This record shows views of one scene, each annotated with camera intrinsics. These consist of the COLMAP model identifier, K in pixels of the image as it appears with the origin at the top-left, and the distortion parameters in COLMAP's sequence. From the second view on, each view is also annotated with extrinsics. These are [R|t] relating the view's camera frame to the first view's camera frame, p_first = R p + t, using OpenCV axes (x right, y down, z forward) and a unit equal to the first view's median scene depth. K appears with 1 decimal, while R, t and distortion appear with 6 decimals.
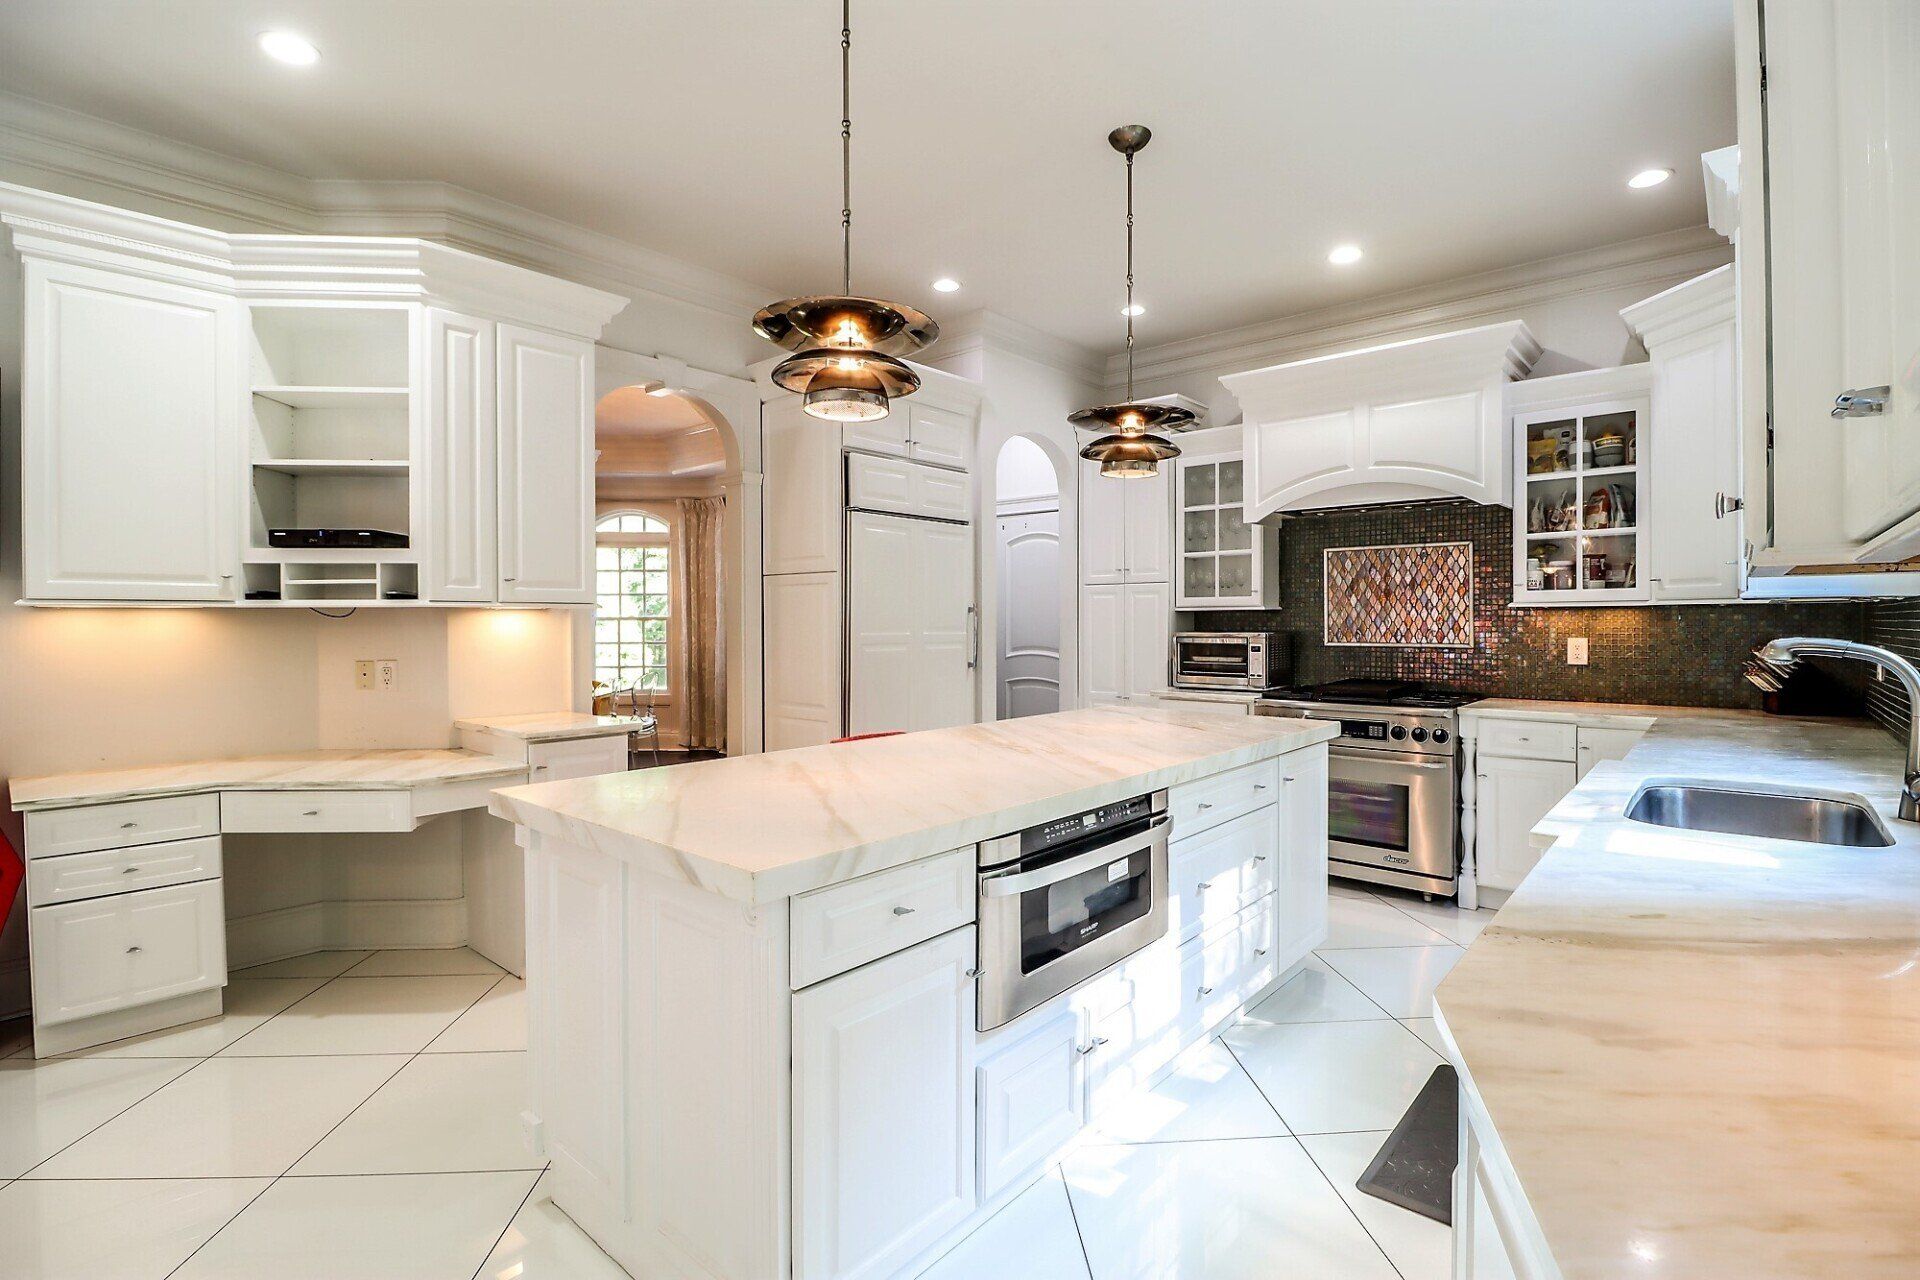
lens RADIAL K [[891.7, 0, 971.3], [0, 891.7, 631.0], [0, 0, 1]] dist [-0.000724, -0.013035]
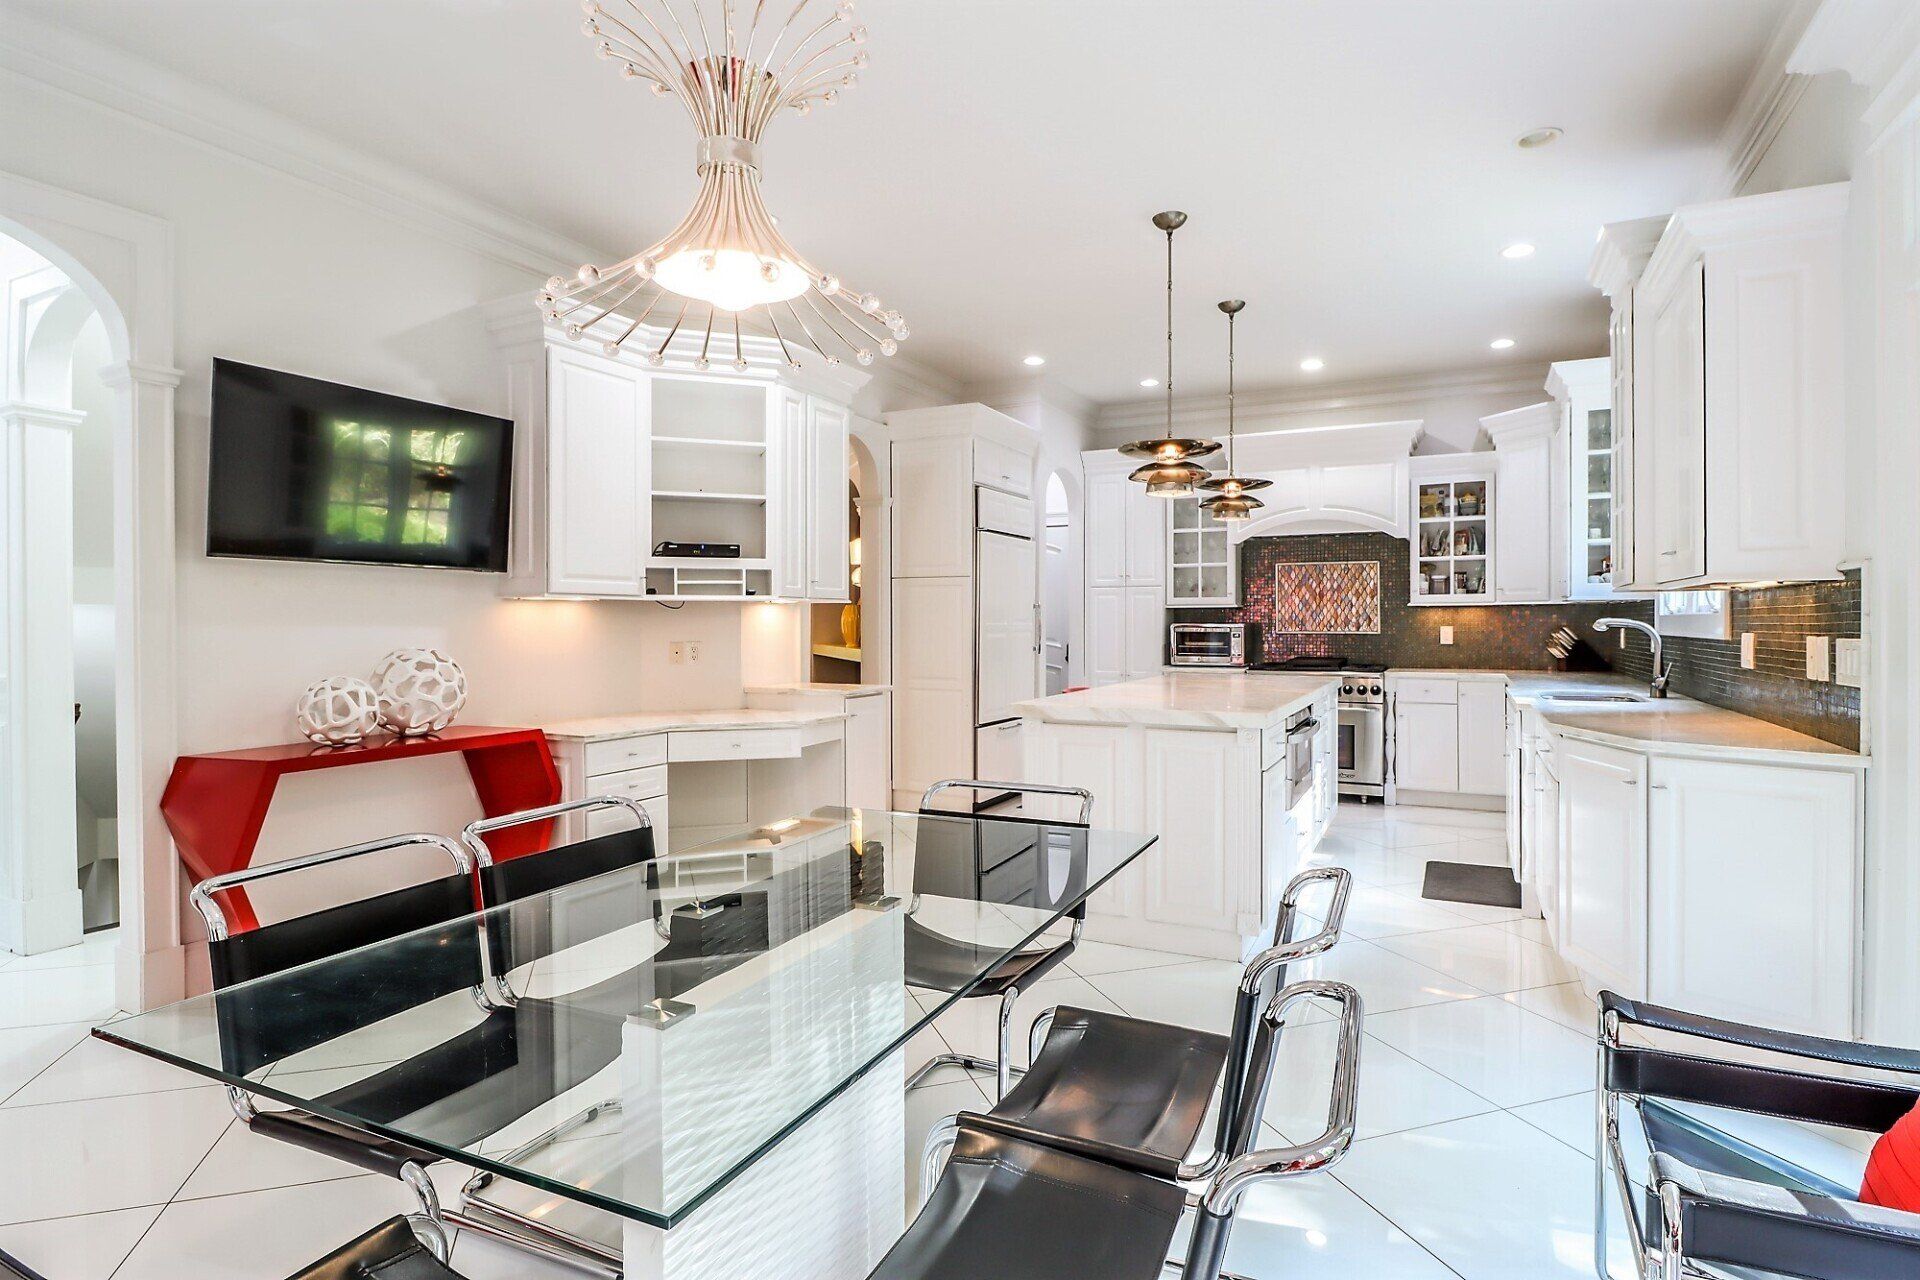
lens RADIAL K [[987.9, 0, 964.8], [0, 987.9, 630.3], [0, 0, 1]] dist [-0.003154, -0.000324]
pose [[0.968388, -0.001055, 0.249448, -0.534944], [0.001742, 0.999995, -0.002534, 0.017338], [-0.249444, 0.002888, 0.968385, -0.425790]]
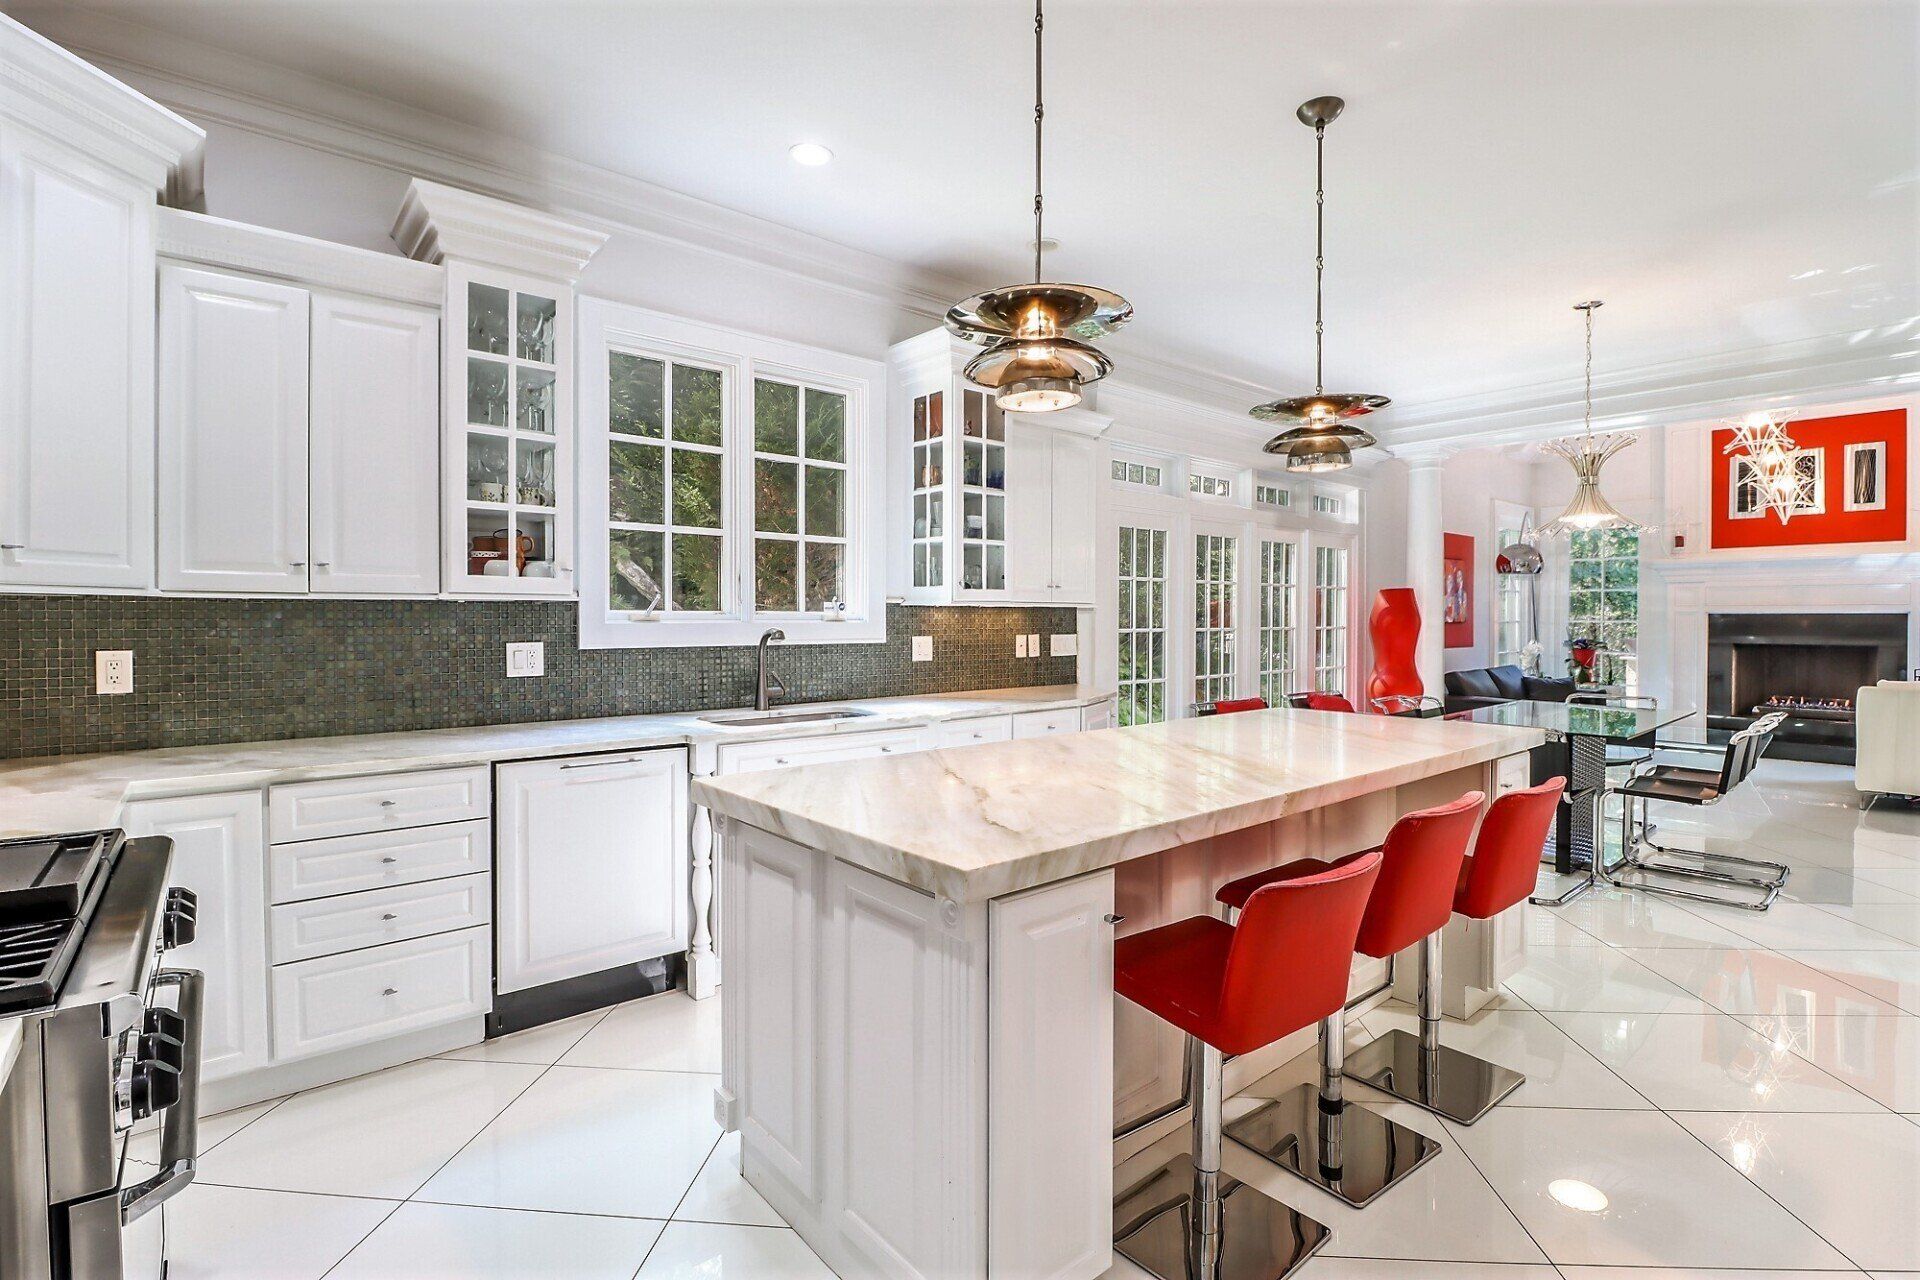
lens RADIAL K [[891.7, 0, 971.3], [0, 891.7, 631.0], [0, 0, 1]] dist [-0.000724, -0.013035]
pose [[-0.989815, -0.001244, 0.142352, 0.101868], [0.002488, 0.999658, 0.026041, -0.015934], [-0.142335, 0.026130, -0.989474, 1.264800]]
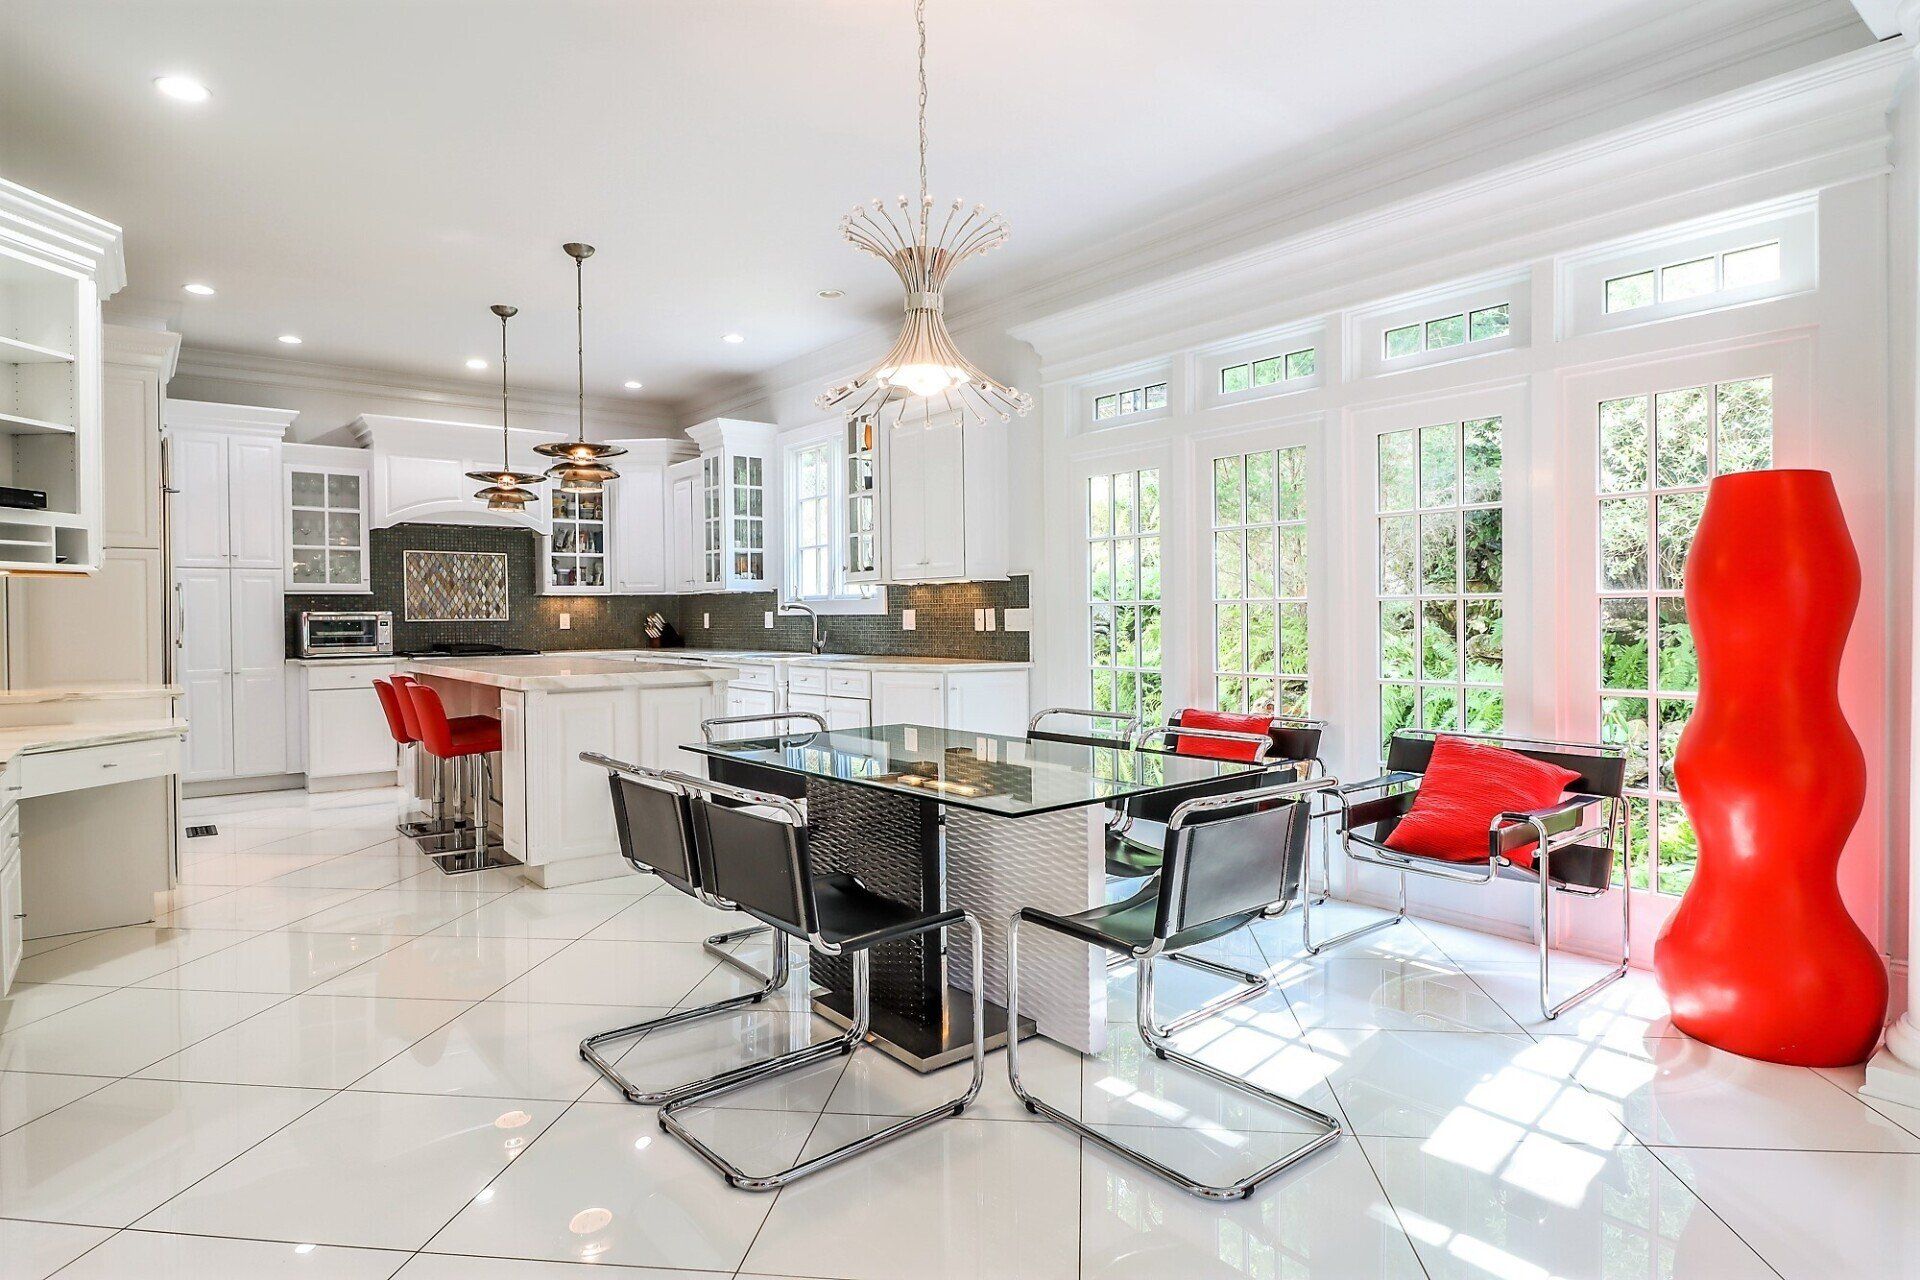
lens RADIAL K [[1060.3, 0, 977.0], [0, 1060.3, 629.4], [0, 0, 1]] dist [-0.003038, -0.001821]
pose [[0.177419, -0.012345, 0.984058, -1.226893], [0.018278, 0.999790, 0.009247, 0.034654], [-0.983966, 0.016346, 0.177608, -0.165571]]
